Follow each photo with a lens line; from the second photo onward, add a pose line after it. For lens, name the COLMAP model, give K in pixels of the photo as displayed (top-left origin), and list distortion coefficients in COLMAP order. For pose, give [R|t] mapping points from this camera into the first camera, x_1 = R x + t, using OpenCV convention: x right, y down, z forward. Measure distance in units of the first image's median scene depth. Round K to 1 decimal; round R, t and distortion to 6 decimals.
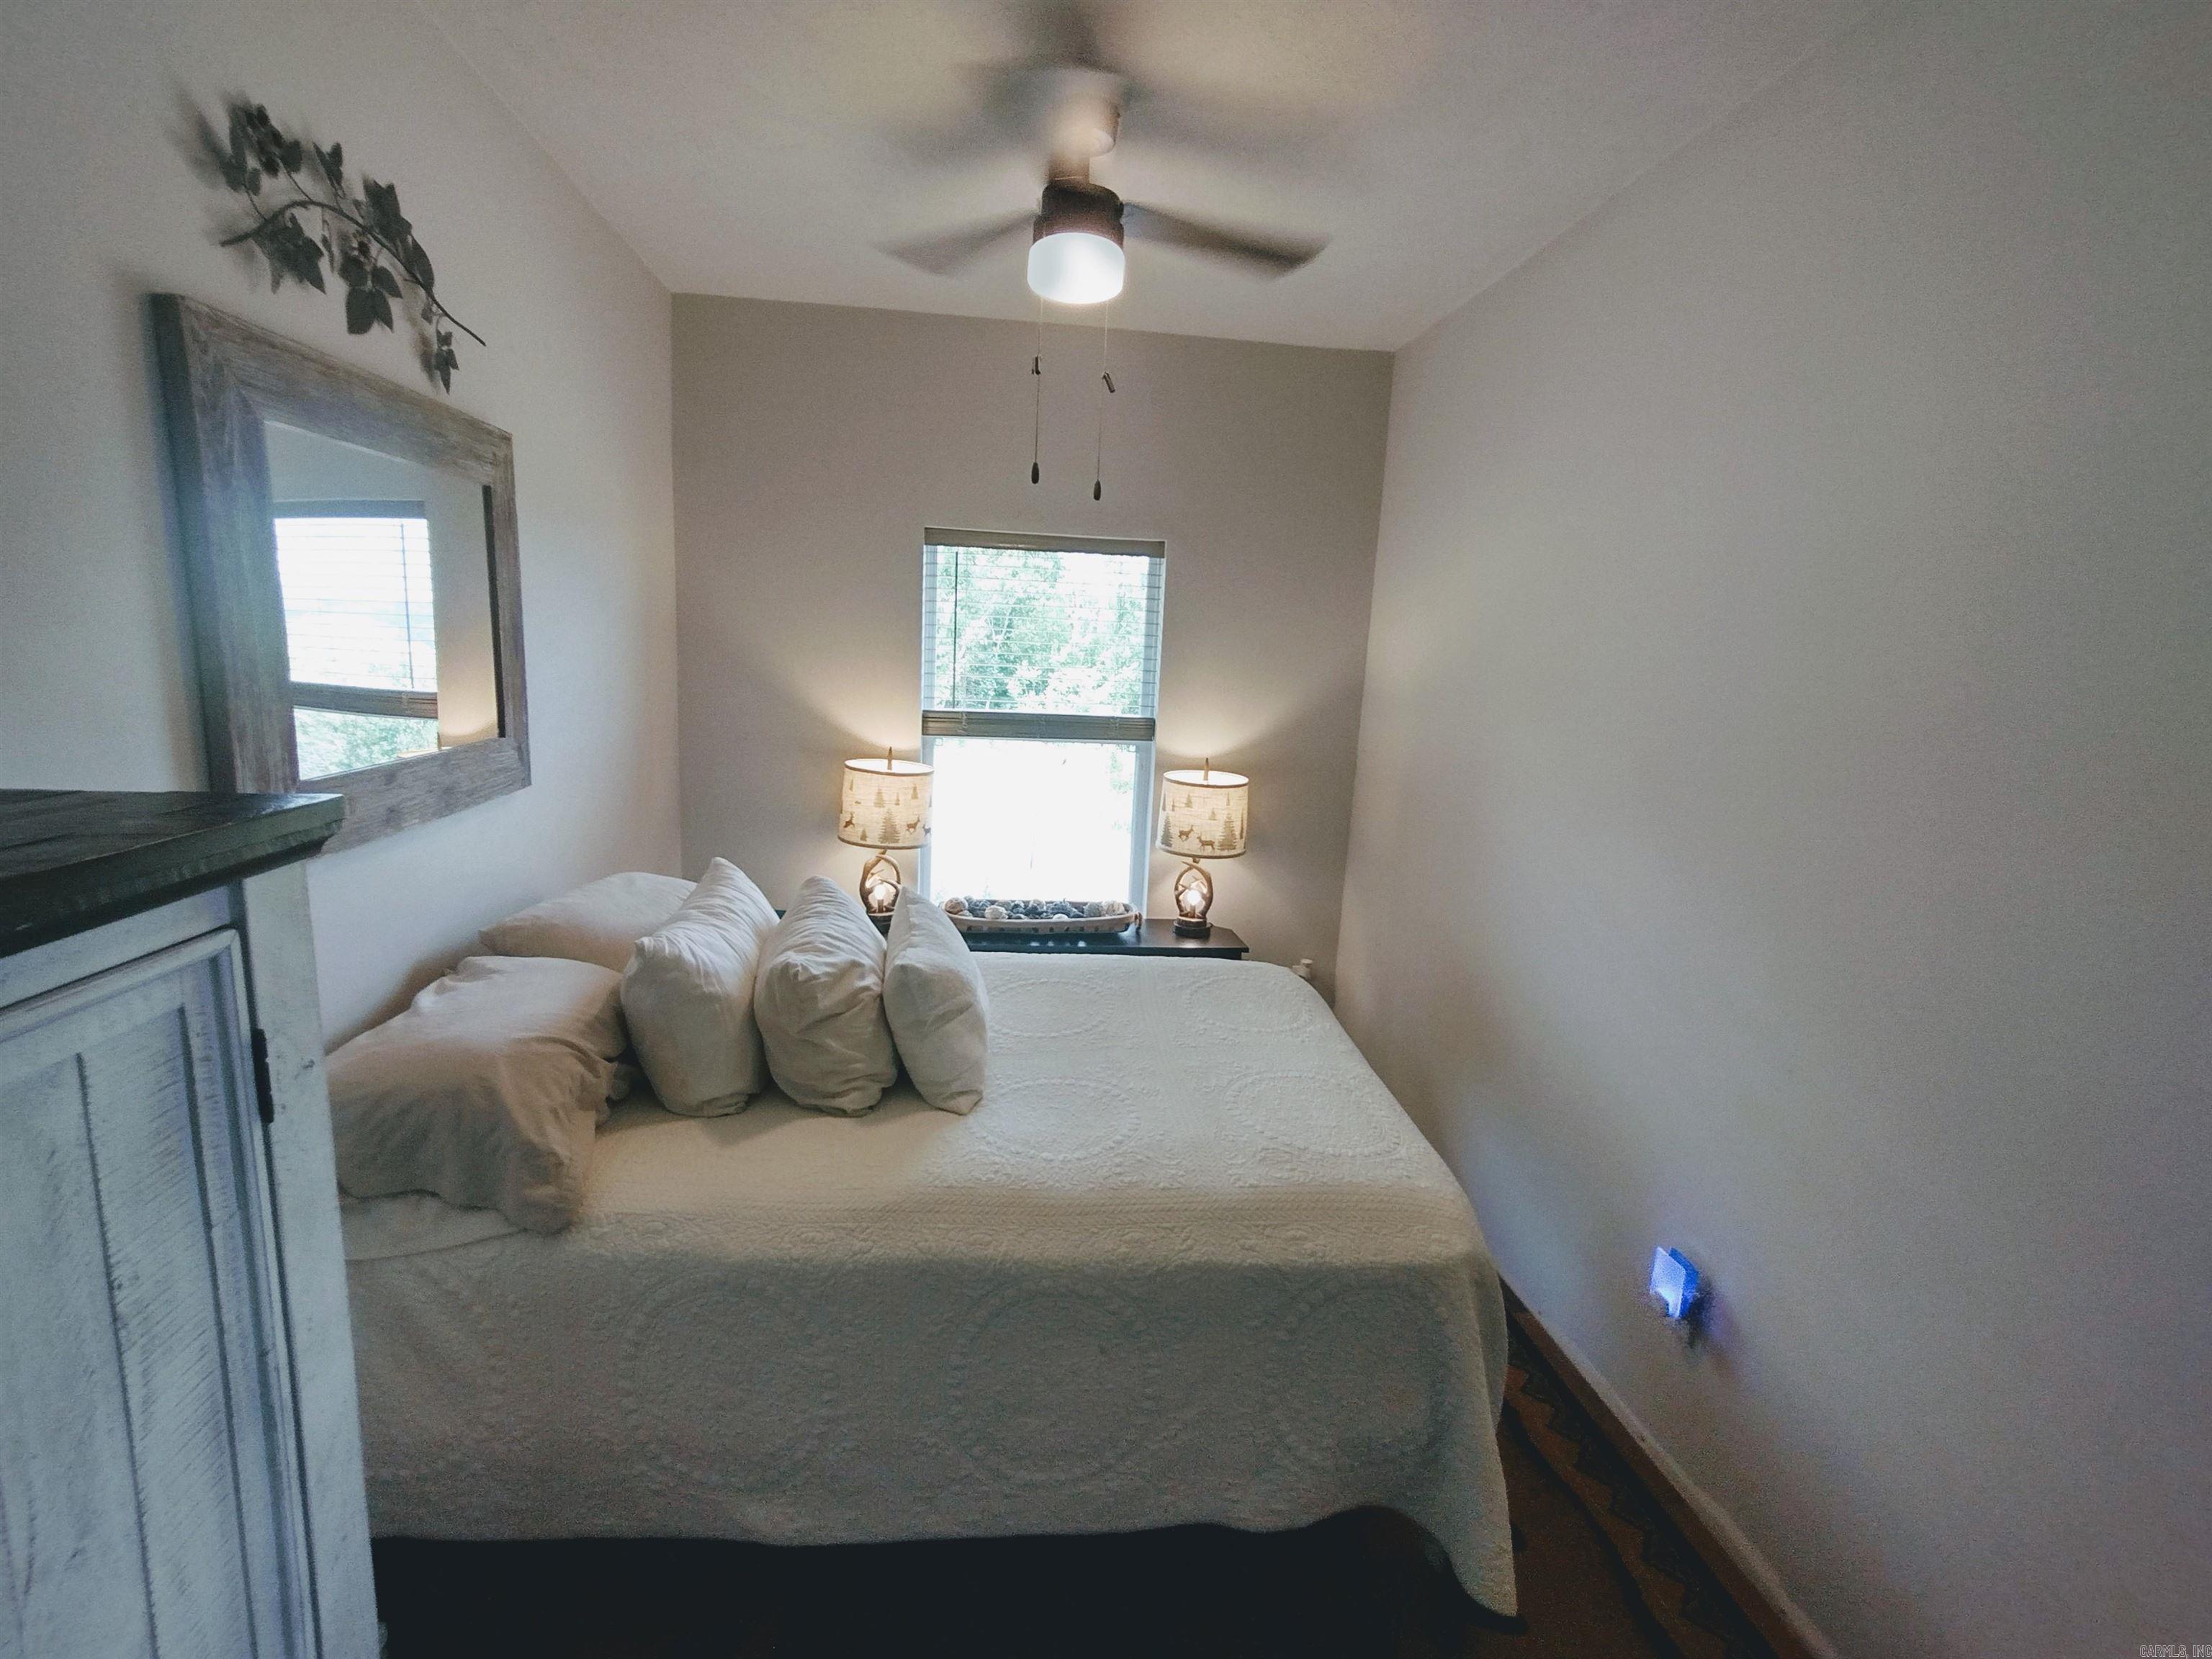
lens RADIAL K [[1002.7, 0, 1103.5], [0, 1002.7, 827.4], [0, 0, 1]] dist [-0.001298, -0.001791]
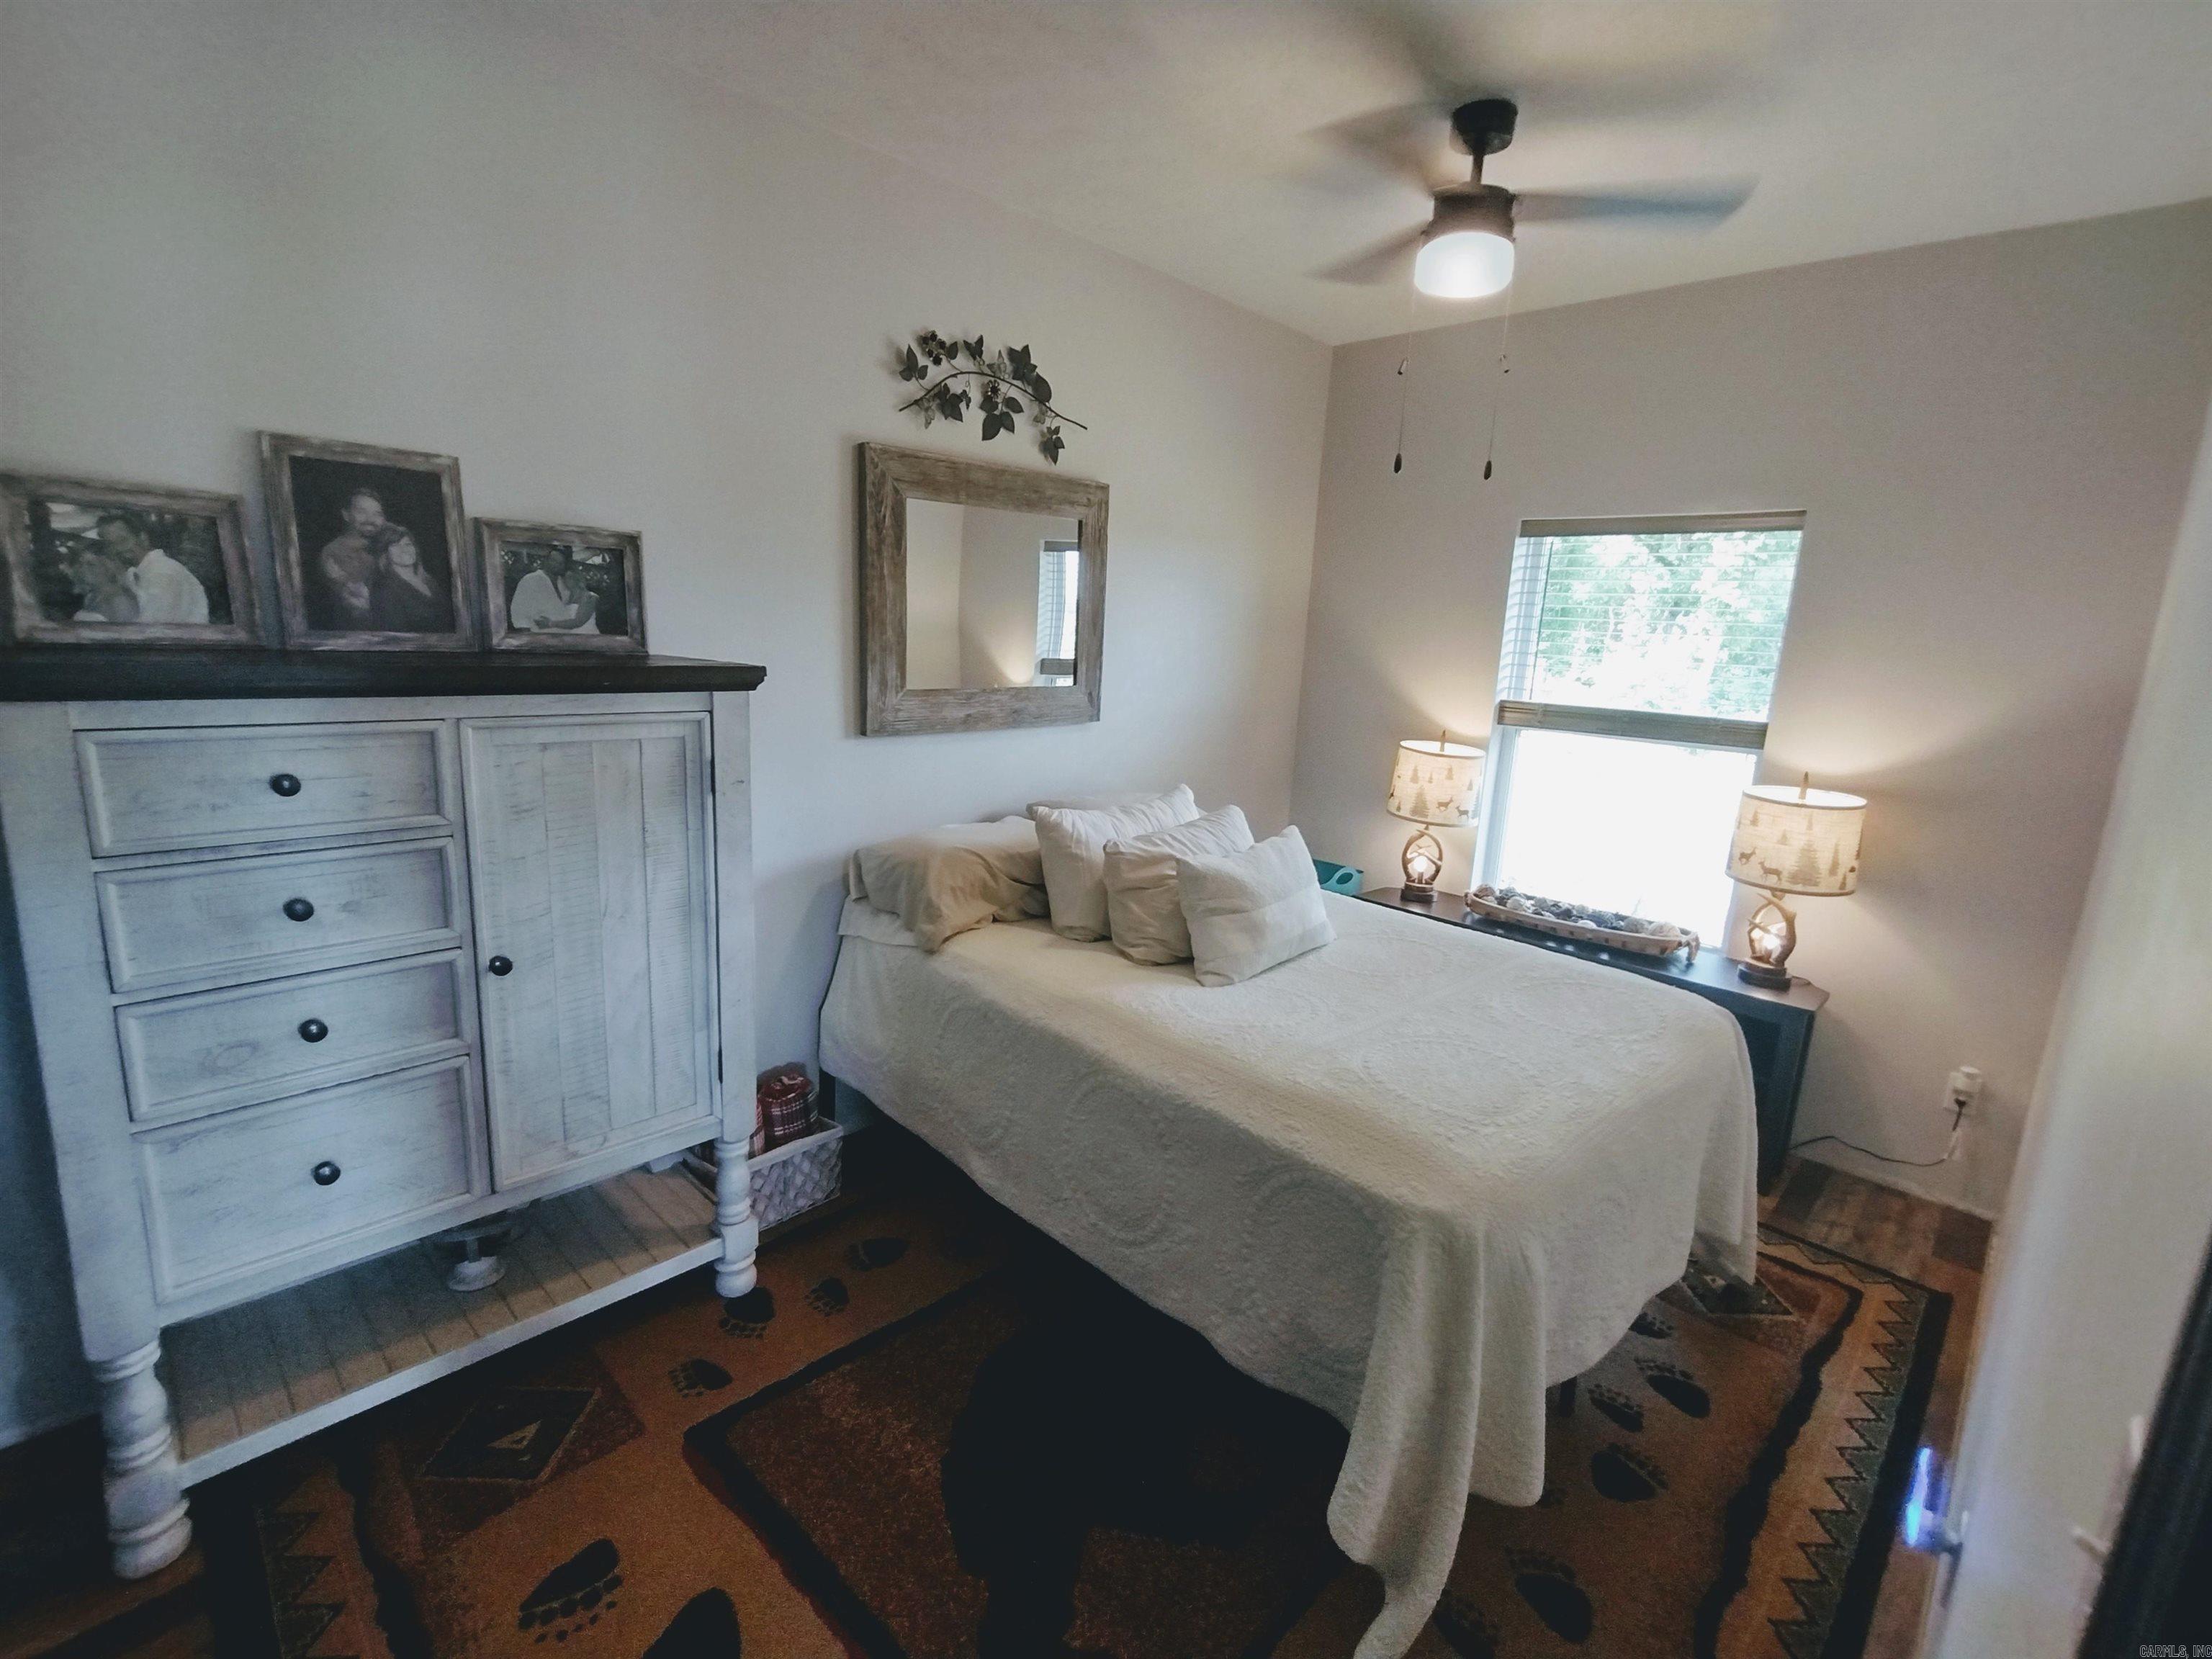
lens RADIAL K [[1002.7, 0, 1084.1], [0, 1002.7, 829.5], [0, 0, 1]] dist [-0.001298, -0.001791]
pose [[0.628335, 0.142418, -0.764795, 0.650796], [-0.155268, 0.986278, 0.056098, 0.041092], [0.762290, 0.083500, 0.641826, 0.056156]]
